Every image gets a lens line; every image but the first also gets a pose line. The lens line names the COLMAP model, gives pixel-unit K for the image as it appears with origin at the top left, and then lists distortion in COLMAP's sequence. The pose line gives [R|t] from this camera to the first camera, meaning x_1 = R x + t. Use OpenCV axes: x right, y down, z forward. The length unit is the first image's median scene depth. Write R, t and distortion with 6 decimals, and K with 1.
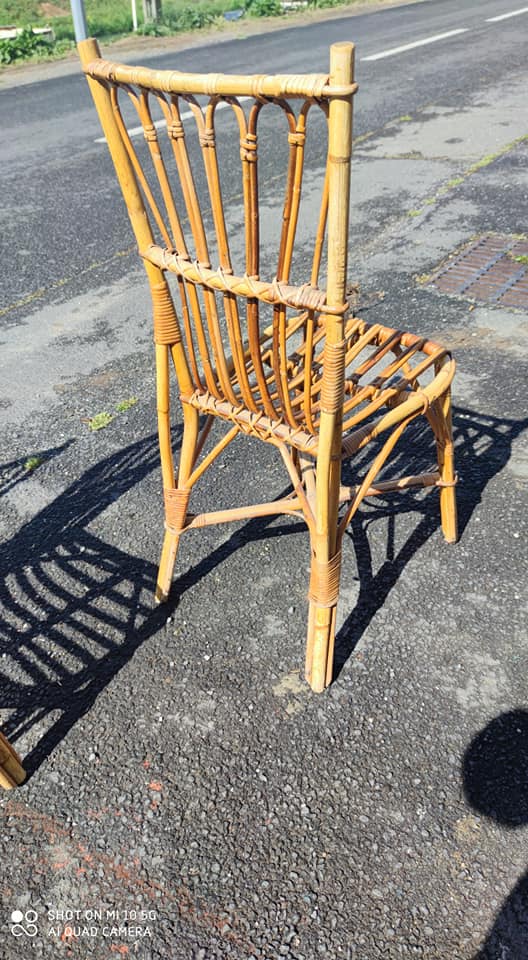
lens RADIAL K [[706.8, 0, 254.2], [0, 706.8, 483.3], [0, 0, 1]] dist [0.055436, -0.057943]
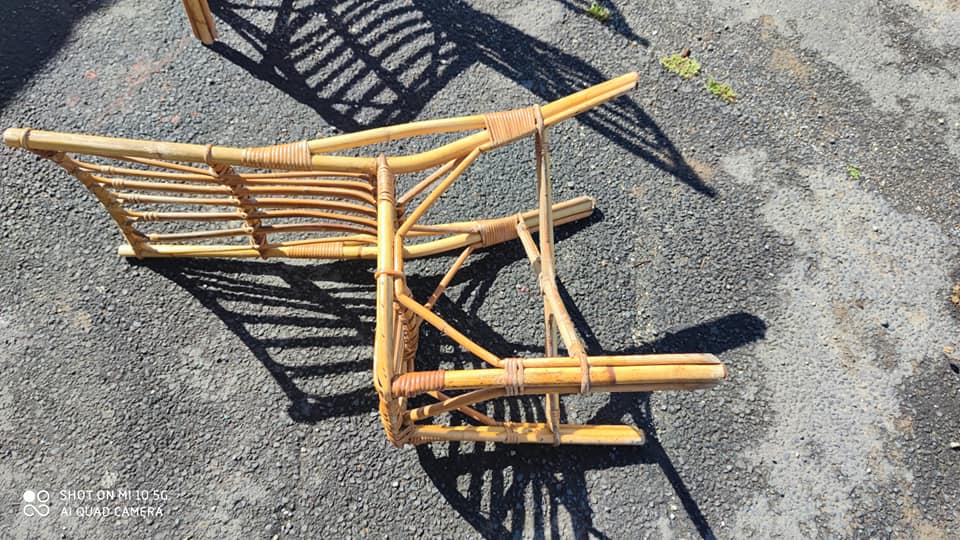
lens RADIAL K [[709.6, 0, 480.4], [0, 709.6, 276.8], [0, 0, 1]] dist [0.040360, -0.039401]
pose [[-0.075875, 0.927146, -0.366938, 0.434078], [-0.627837, 0.241468, 0.739942, -0.640911], [0.774638, 0.286520, 0.563775, 0.538690]]
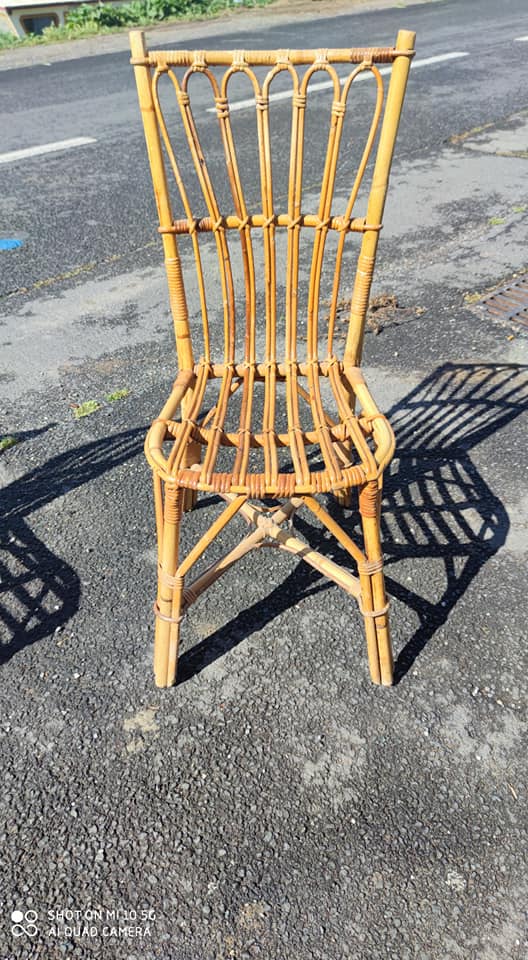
lens RADIAL K [[706.8, 0, 251.4], [0, 706.8, 481.6], [0, 0, 1]] dist [0.055436, -0.057943]
pose [[0.975980, 0.156563, -0.151495, 0.235225], [-0.150597, 0.987322, 0.050156, -0.092602], [0.157427, -0.026136, 0.987185, 0.046281]]
